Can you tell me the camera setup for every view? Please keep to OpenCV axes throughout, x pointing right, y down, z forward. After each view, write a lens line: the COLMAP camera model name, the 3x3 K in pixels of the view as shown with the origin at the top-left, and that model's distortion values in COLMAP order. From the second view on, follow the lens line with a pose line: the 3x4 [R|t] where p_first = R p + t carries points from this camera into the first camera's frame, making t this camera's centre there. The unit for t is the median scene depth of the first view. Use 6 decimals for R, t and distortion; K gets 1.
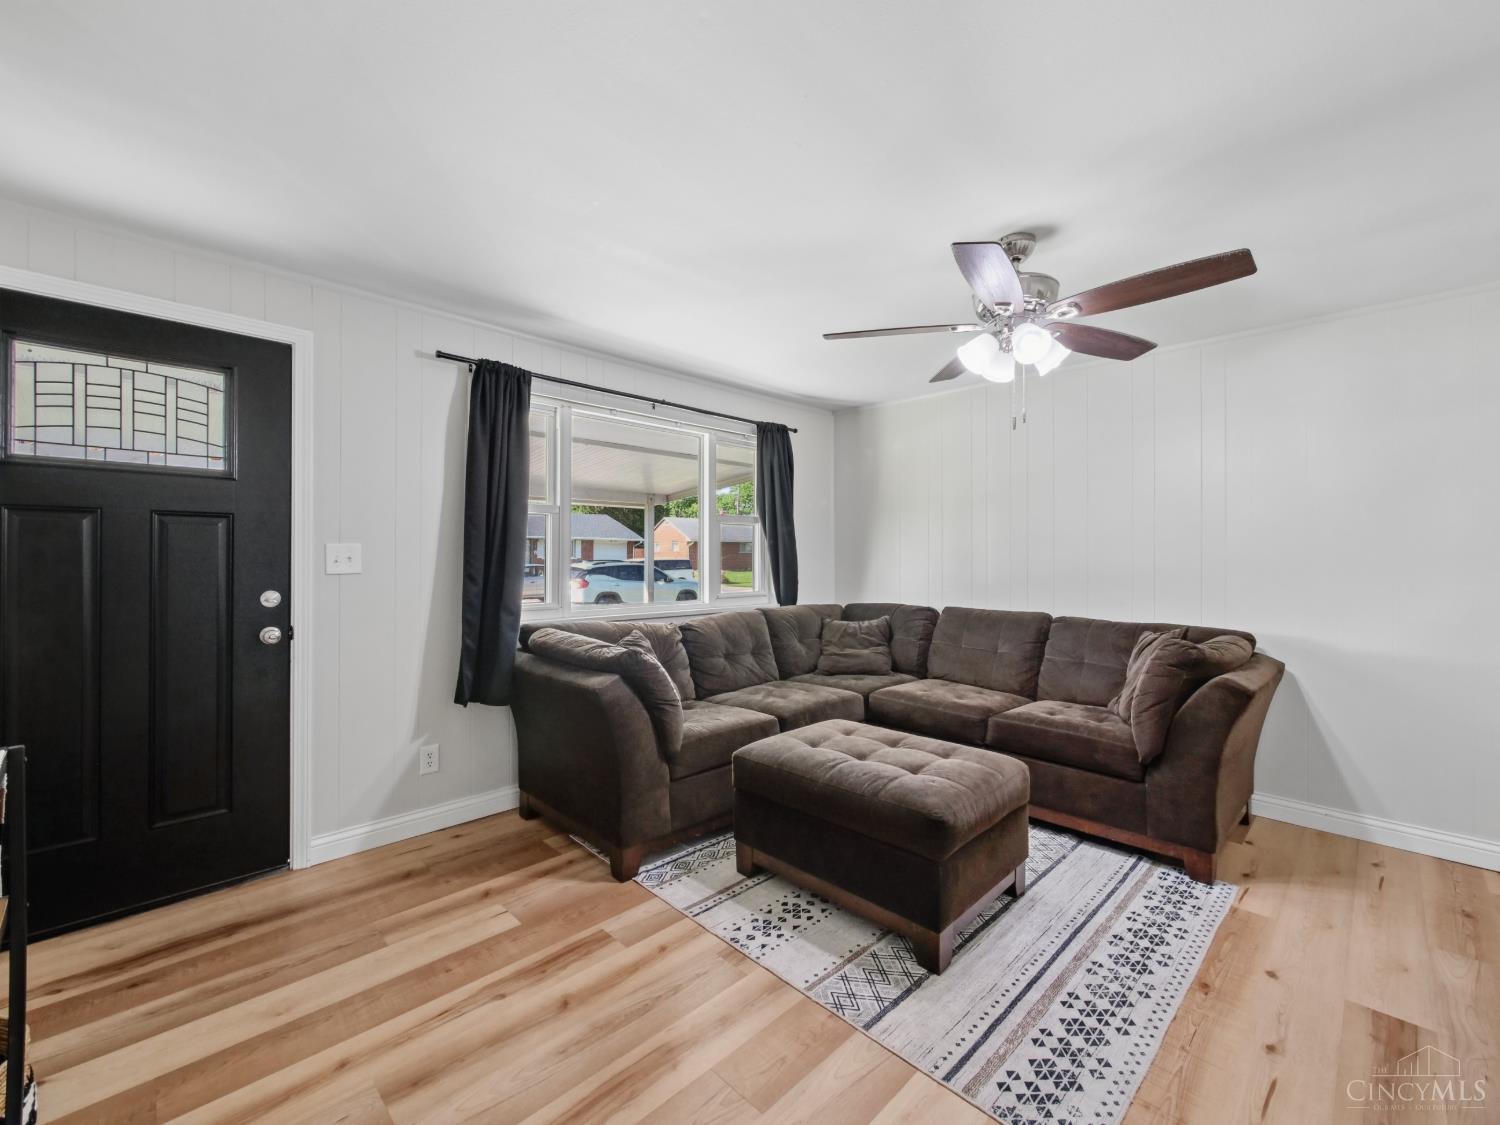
lens RADIAL K [[635.7, 0, 752.0], [0, 635.7, 554.3], [0, 0, 1]] dist [-0.003095, 0.000809]
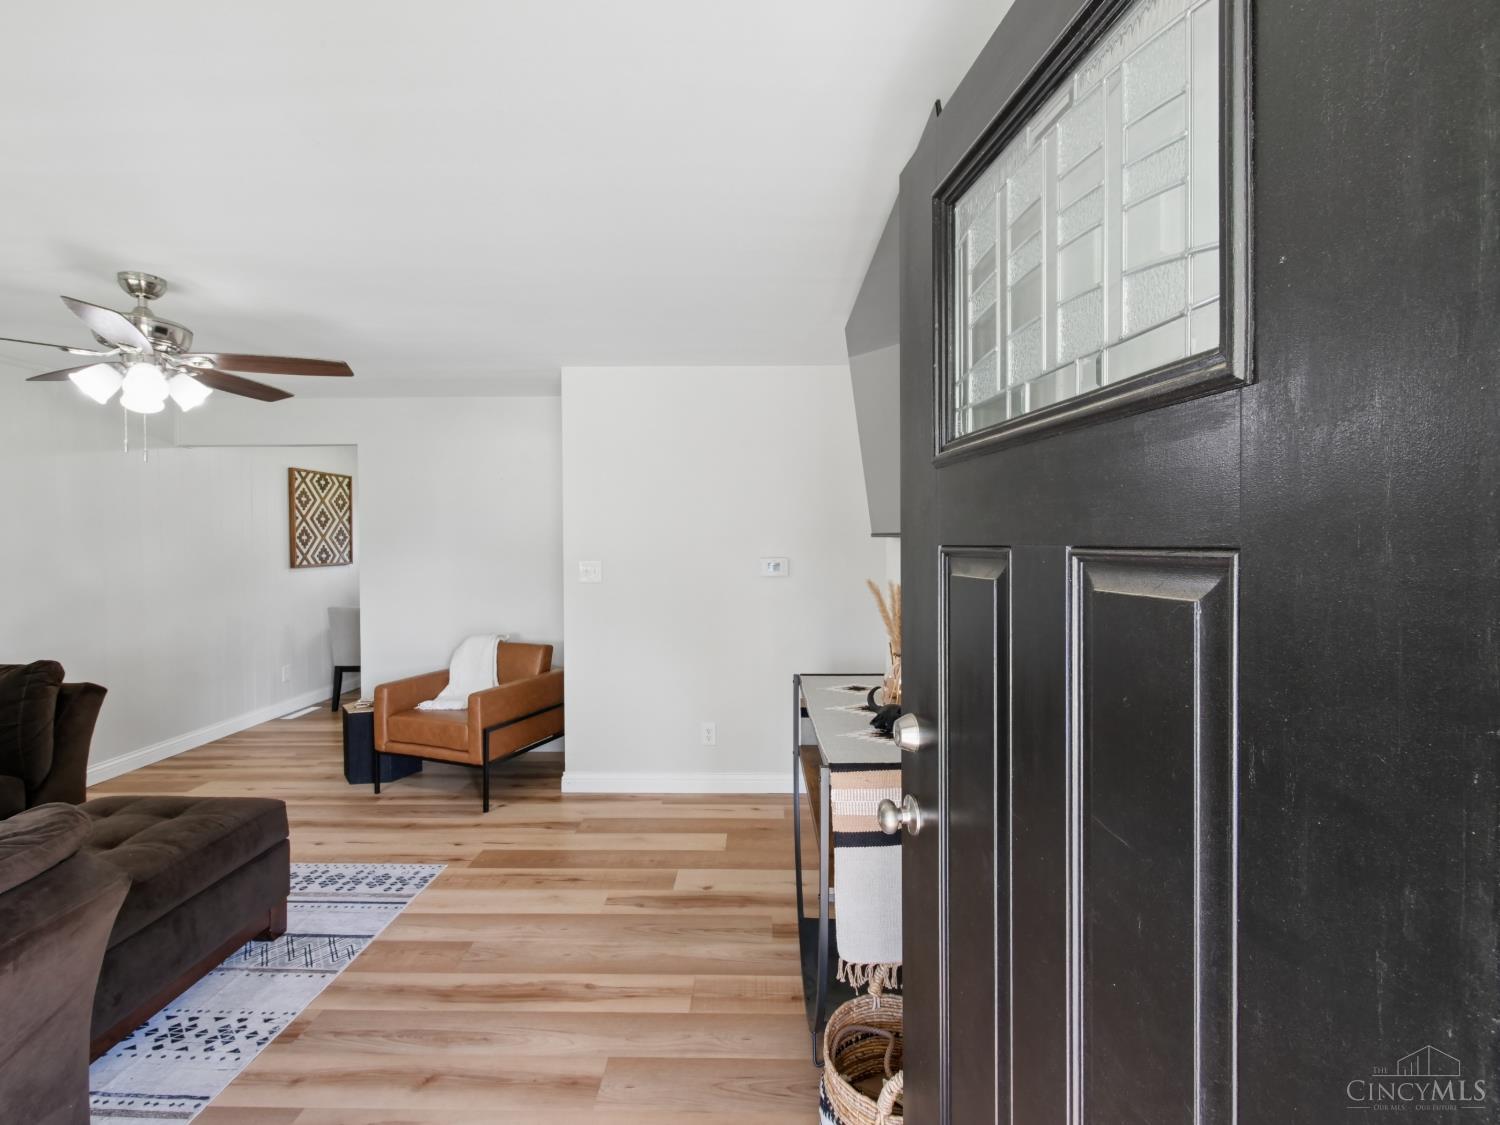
lens RADIAL K [[705.7, 0, 747.1], [0, 705.7, 549.5], [0, 0, 1]] dist [0.013108, -0.000893]
pose [[-0.701037, -0.003685, 0.713116, -1.245915], [-0.000526, 0.999989, 0.004650, -0.070058], [-0.713125, 0.002884, -0.701031, 1.276314]]
